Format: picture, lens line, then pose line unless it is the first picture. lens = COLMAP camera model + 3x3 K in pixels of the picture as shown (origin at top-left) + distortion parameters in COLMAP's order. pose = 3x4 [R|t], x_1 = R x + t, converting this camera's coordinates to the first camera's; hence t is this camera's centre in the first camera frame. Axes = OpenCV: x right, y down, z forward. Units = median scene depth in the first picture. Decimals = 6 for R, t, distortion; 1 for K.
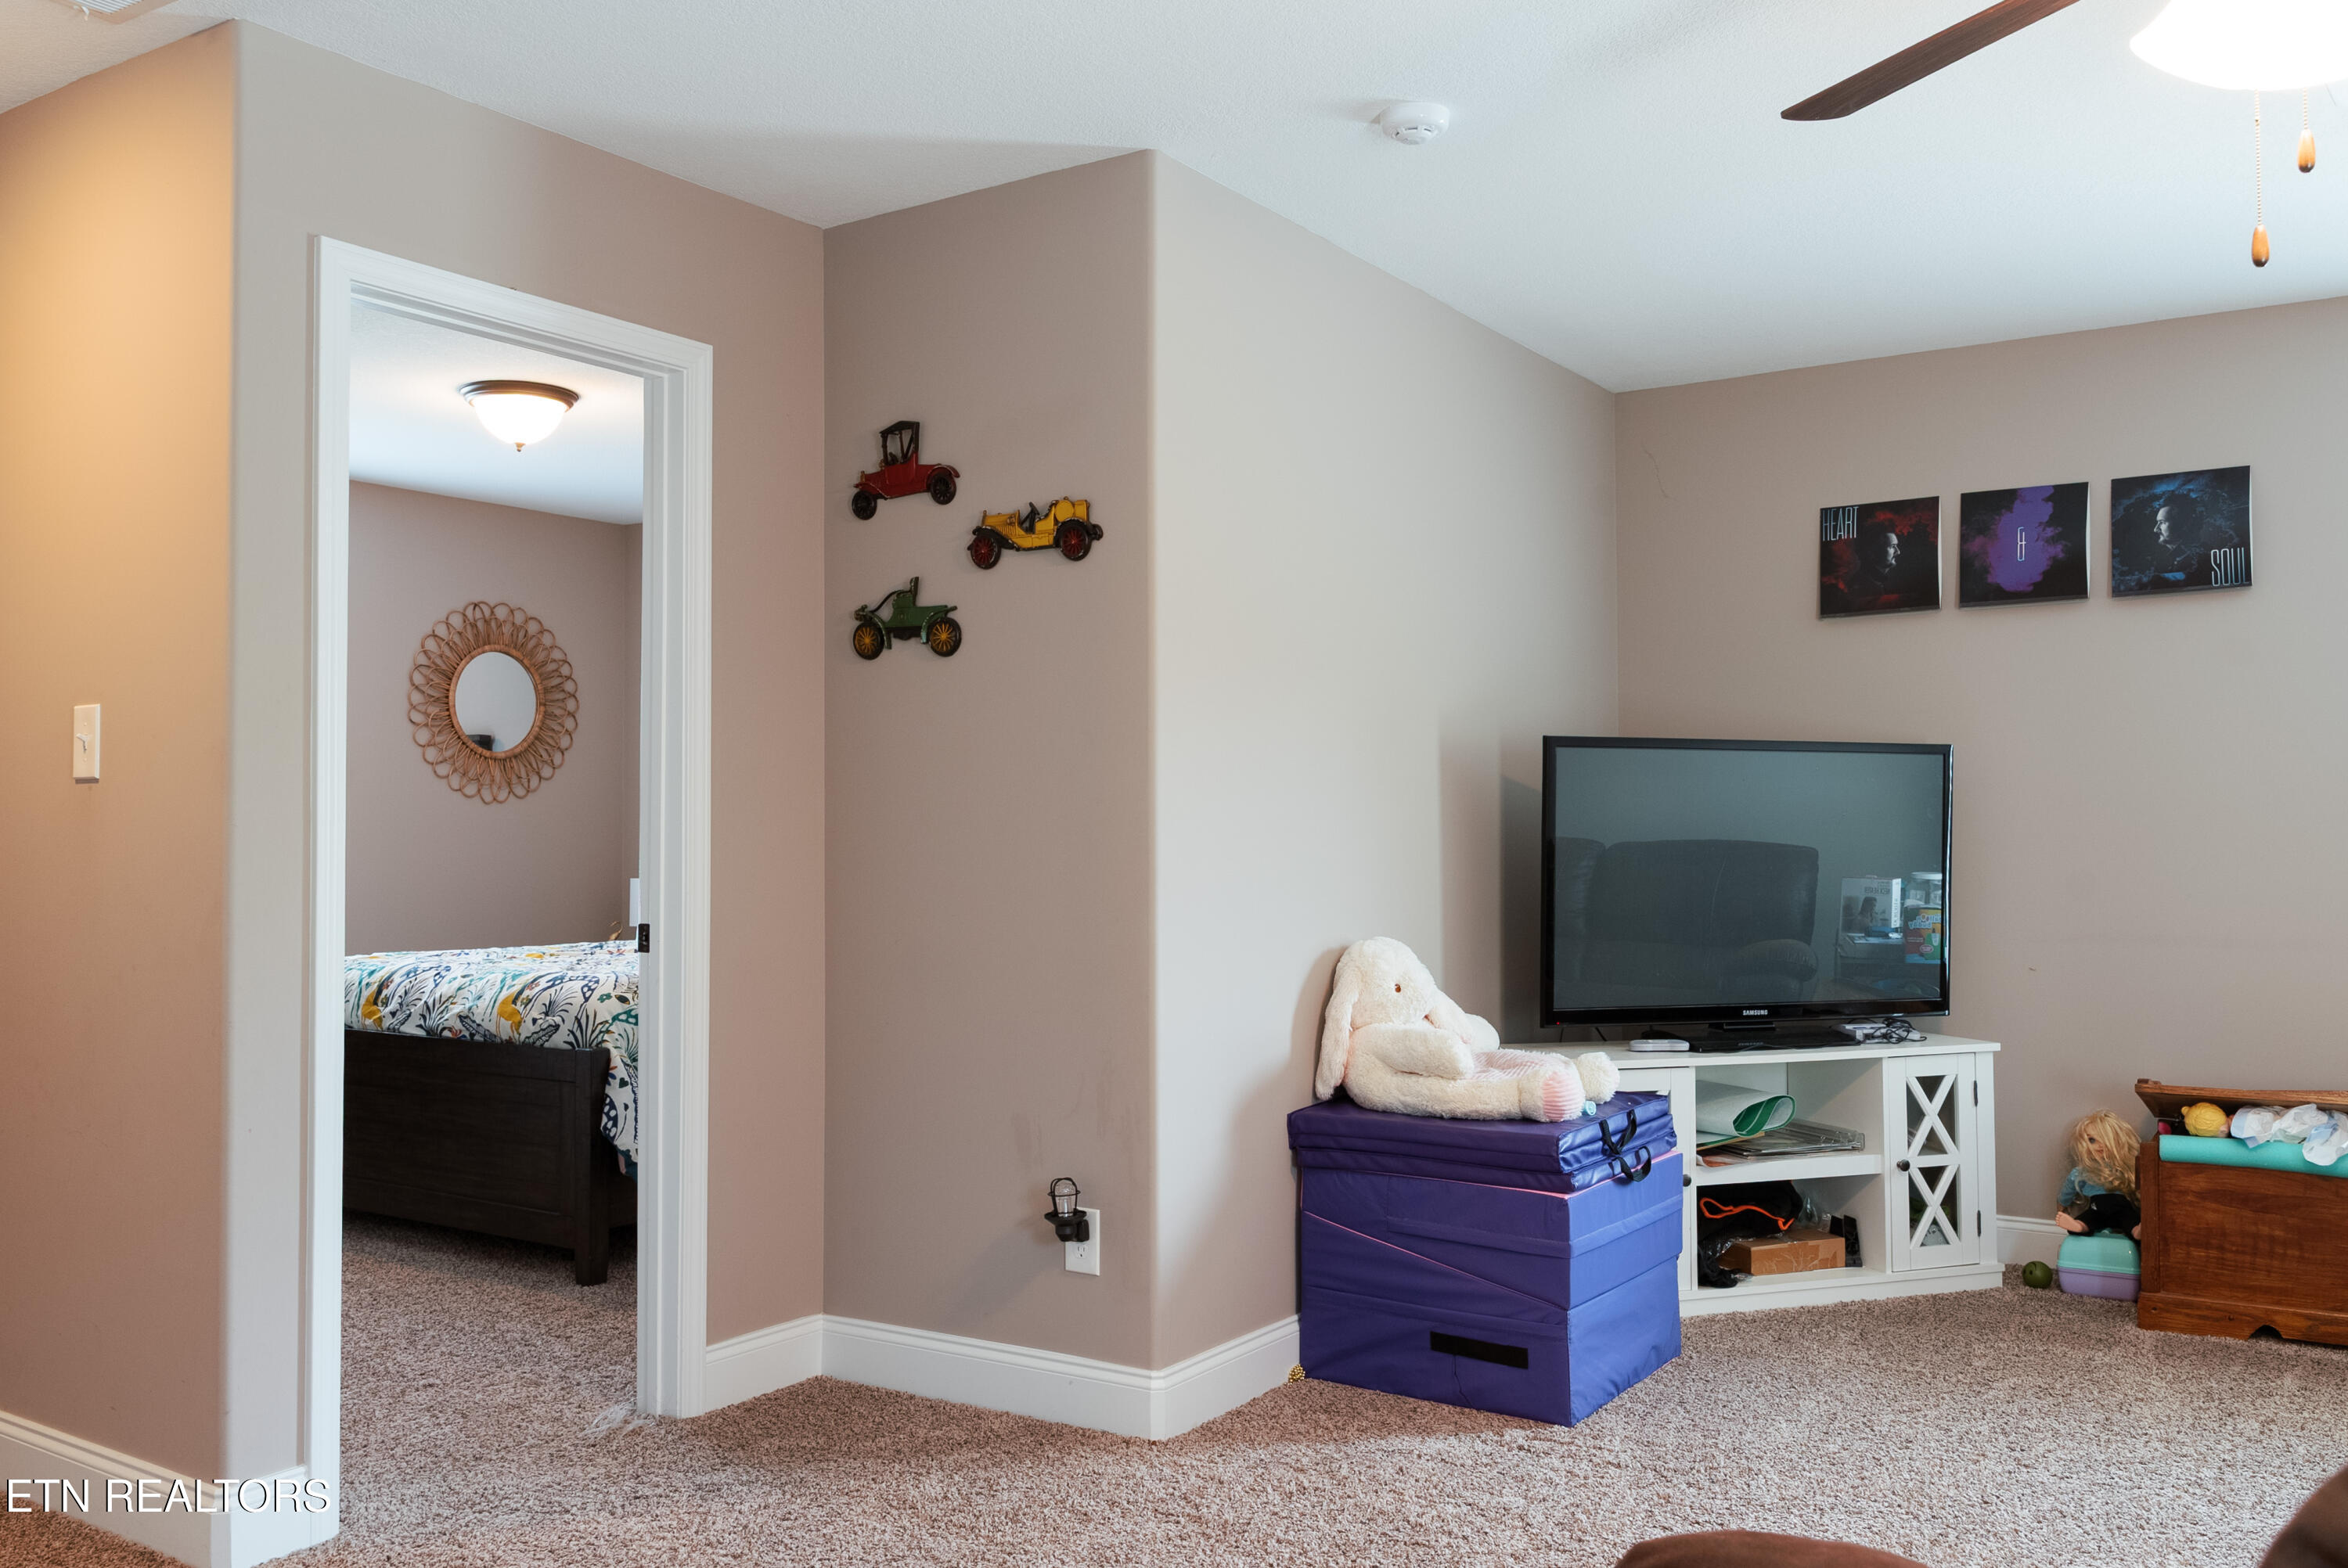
lens RADIAL K [[1918.6, 0, 1174.0], [0, 1918.6, 784.0], [0, 0, 1]] dist [0.007411, -0.004079]
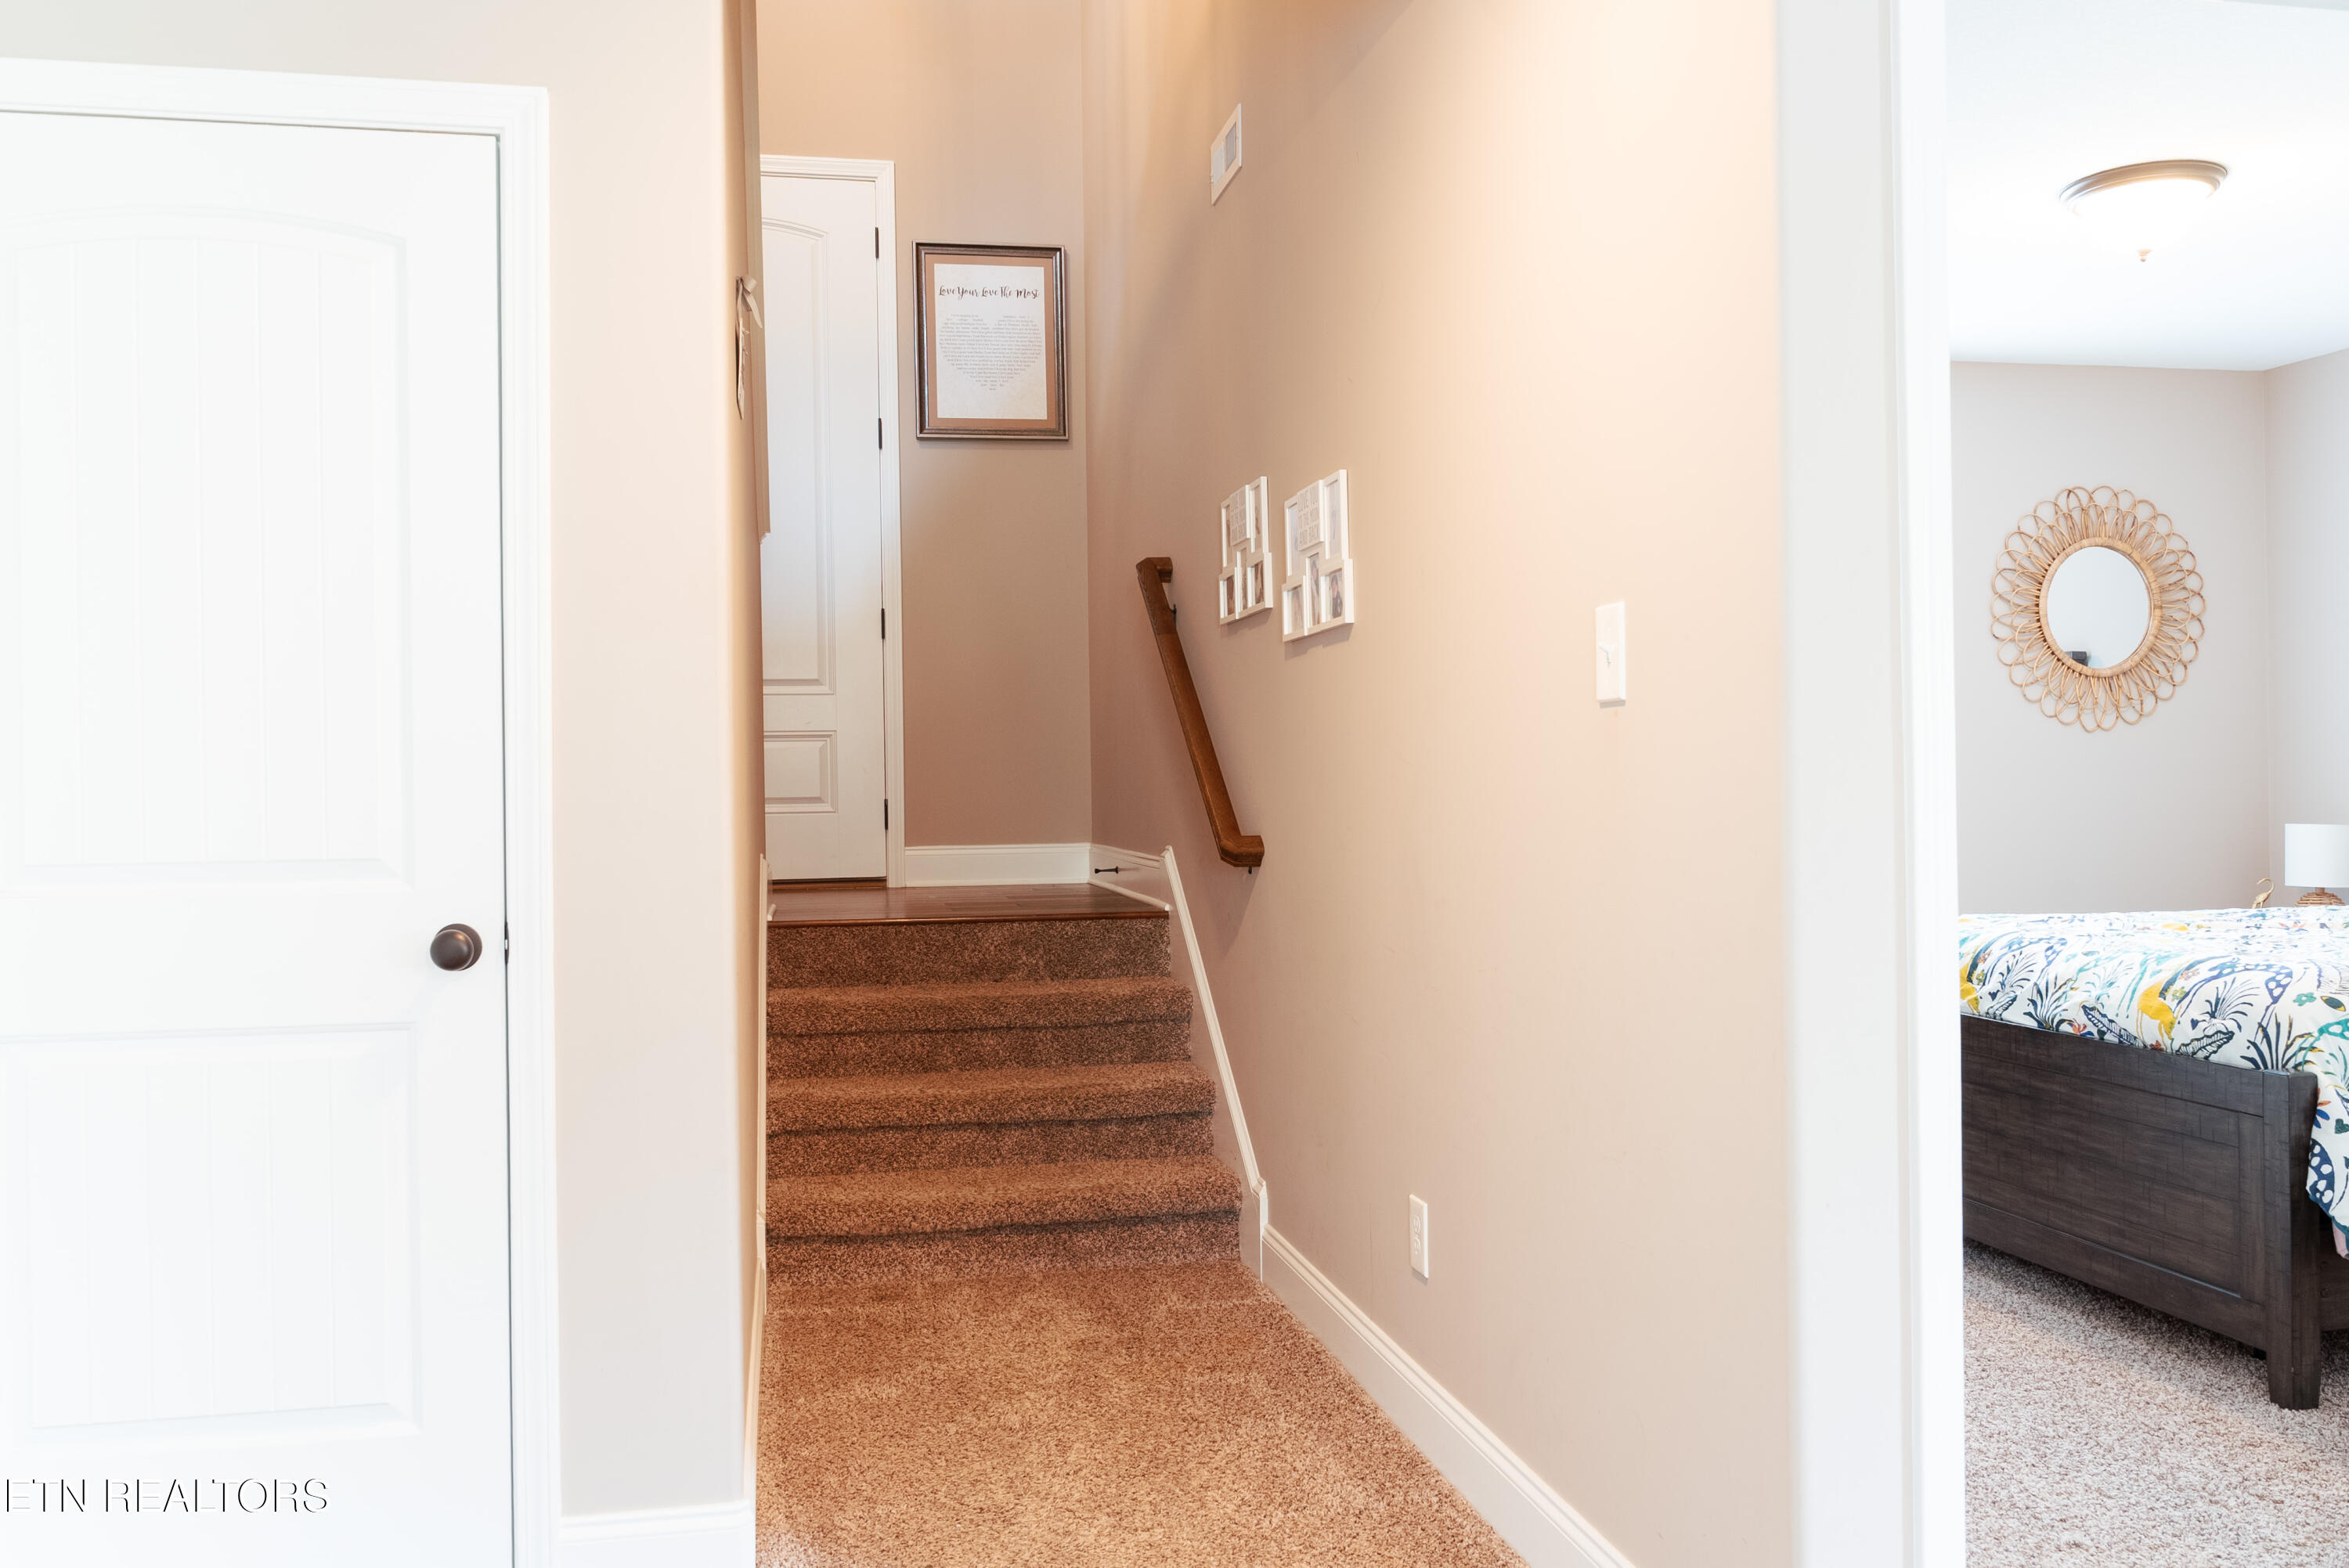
lens RADIAL K [[1872.9, 0, 1162.7], [0, 1872.9, 785.7], [0, 0, 1]] dist [-0.002851, -0.004772]
pose [[0.707968, -0.007519, -0.706205, -0.104472], [0.031008, 0.999310, 0.020446, 0.006560], [0.705564, -0.036373, 0.707712, 0.217472]]
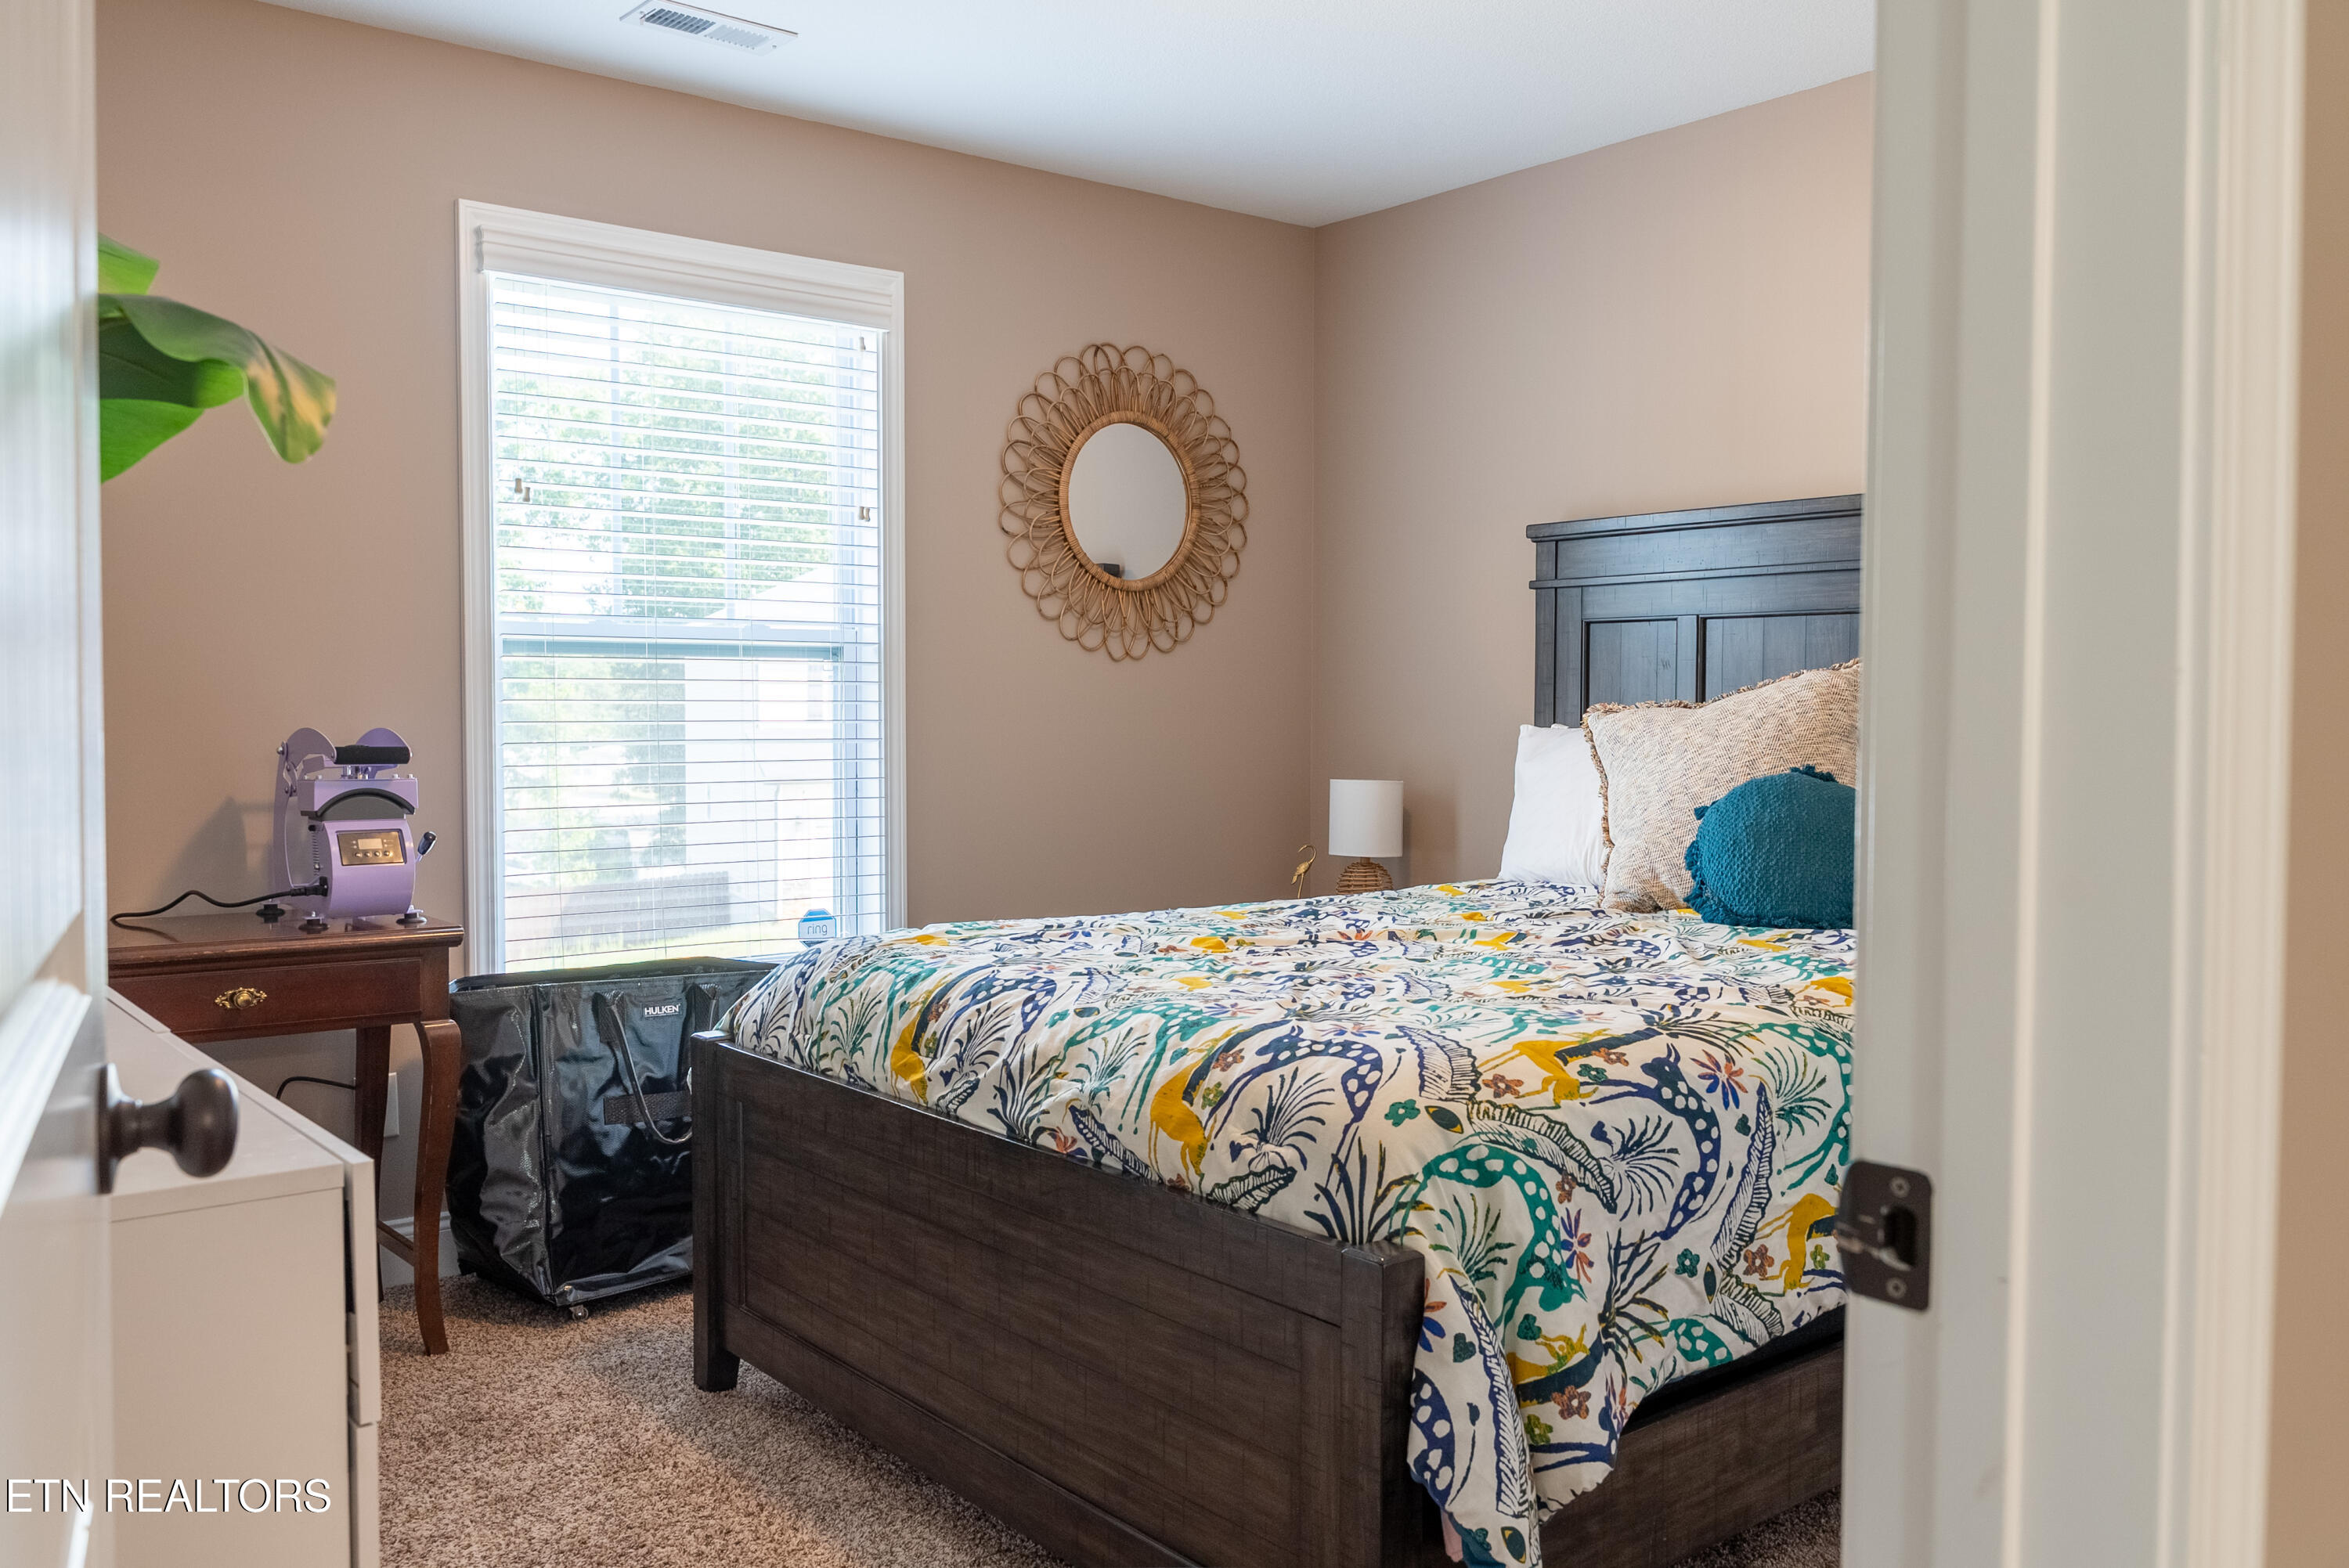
lens RADIAL K [[1882.7, 0, 1181.9], [0, 1882.7, 782.1], [0, 0, 1]] dist [-0.001531, 0.000066]
pose [[0.954153, 0.016231, -0.298878, -0.212289], [0.003482, 0.997859, 0.065306, 0.014002], [0.299298, -0.063353, 0.952054, 0.580700]]
